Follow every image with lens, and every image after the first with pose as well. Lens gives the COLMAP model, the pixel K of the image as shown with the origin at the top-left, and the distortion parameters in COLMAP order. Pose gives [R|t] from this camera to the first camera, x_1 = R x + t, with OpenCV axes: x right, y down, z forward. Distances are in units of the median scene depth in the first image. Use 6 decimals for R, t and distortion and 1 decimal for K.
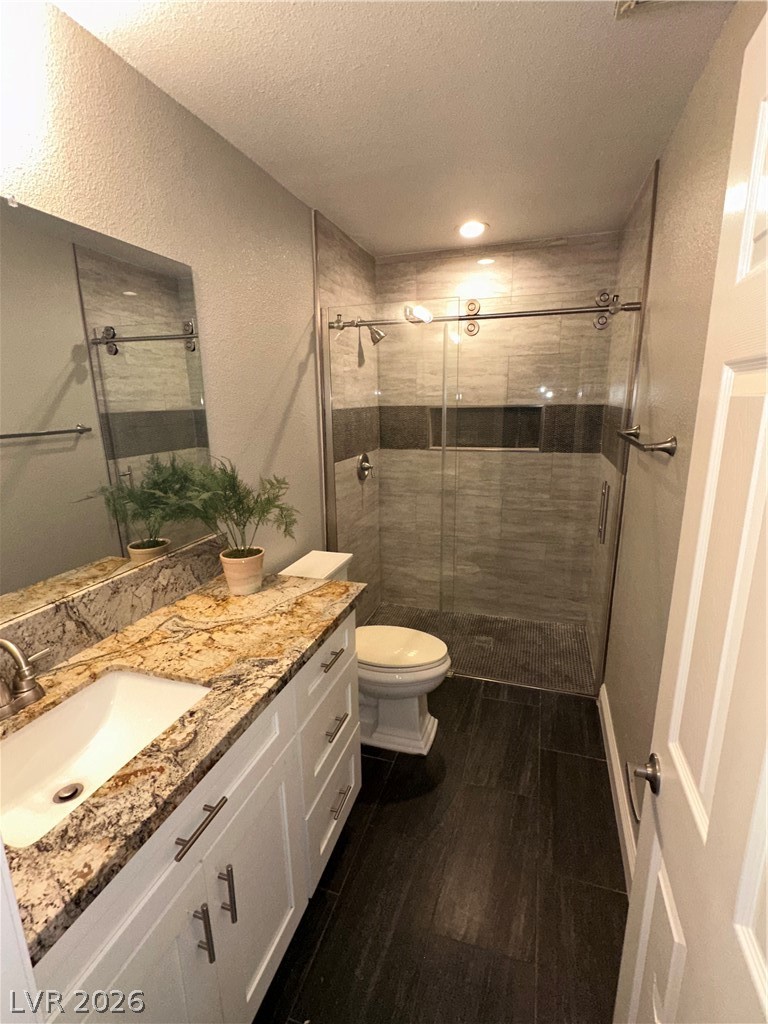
lens RADIAL K [[480.6, 0, 383.4], [0, 480.6, 514.8], [0, 0, 1]] dist [-0.000351, -0.000407]
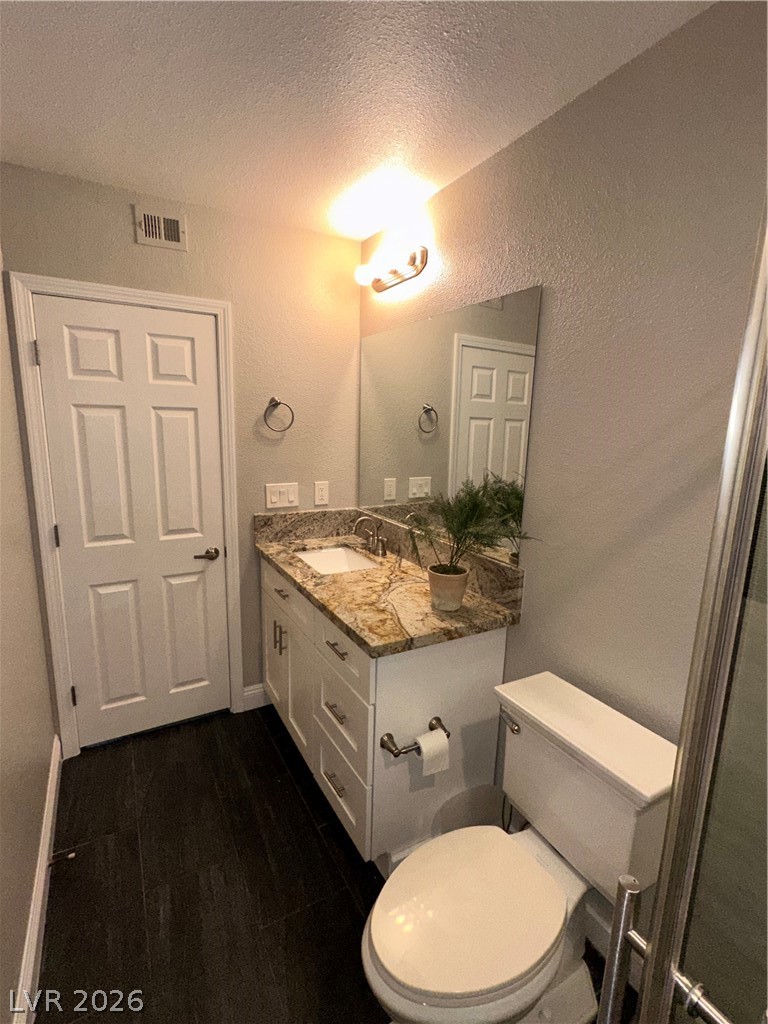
lens RADIAL K [[480.6, 0, 382.8], [0, 480.6, 510.9], [0, 0, 1]] dist [-0.000351, -0.000407]
pose [[-0.678738, 0.132480, -0.722332, 0.634448], [-0.183307, 0.921898, 0.341326, -0.433312], [0.711135, 0.364080, -0.601442, 1.748561]]
